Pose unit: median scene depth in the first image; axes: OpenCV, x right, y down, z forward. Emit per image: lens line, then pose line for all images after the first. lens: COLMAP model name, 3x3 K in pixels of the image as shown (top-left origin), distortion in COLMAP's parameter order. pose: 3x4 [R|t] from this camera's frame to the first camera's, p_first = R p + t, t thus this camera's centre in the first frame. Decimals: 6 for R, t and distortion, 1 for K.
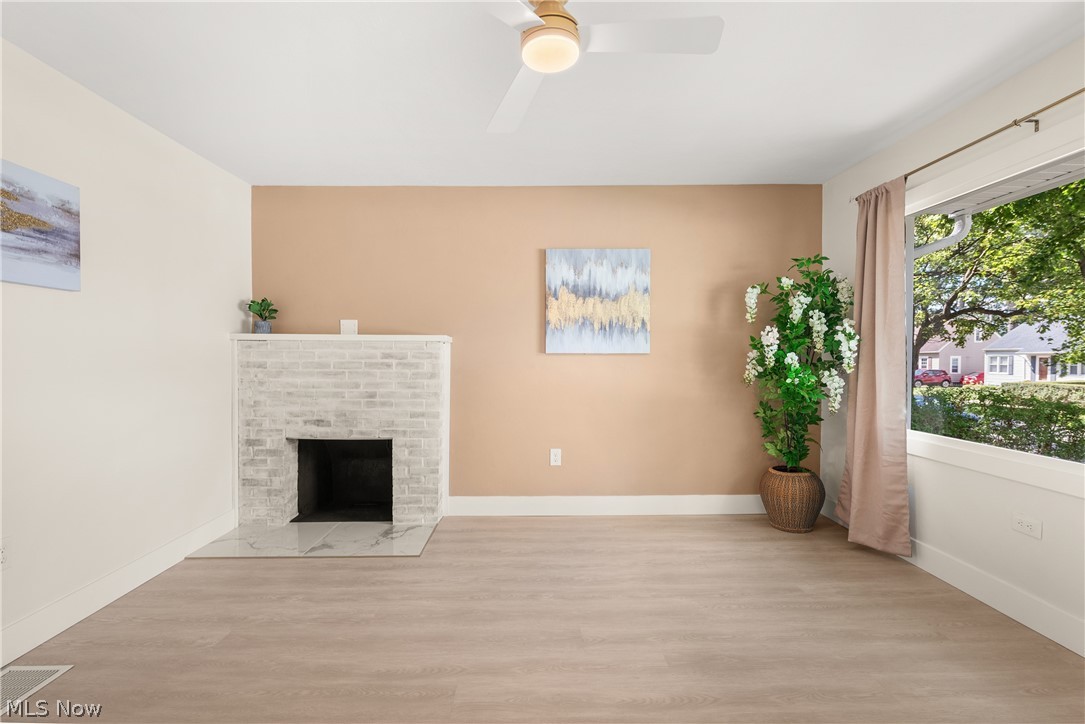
lens RADIAL K [[481.9, 0, 538.6], [0, 481.9, 367.4], [0, 0, 1]] dist [0.001144, -0.000499]
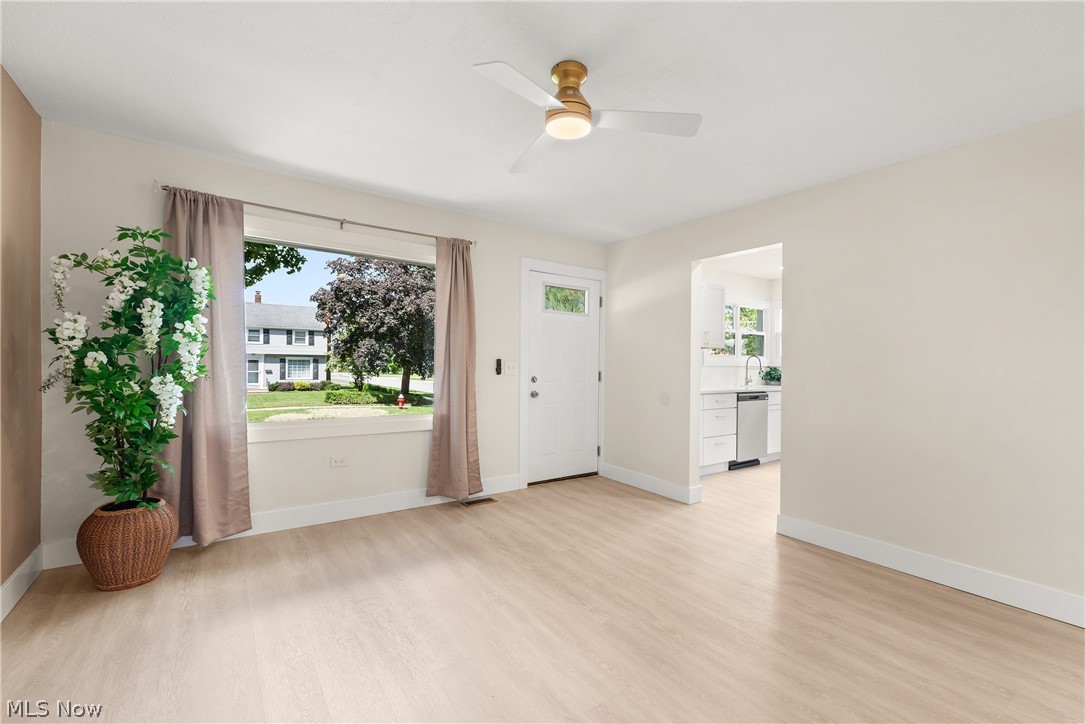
lens RADIAL K [[471.5, 0, 543.1], [0, 471.5, 367.6], [0, 0, 1]] dist [0.006526, 0.000046]
pose [[-0.560232, -0.017553, 0.828150, -0.457819], [-0.000335, 0.999780, 0.020964, -0.020495], [-0.828336, 0.011467, -0.560114, 0.823628]]
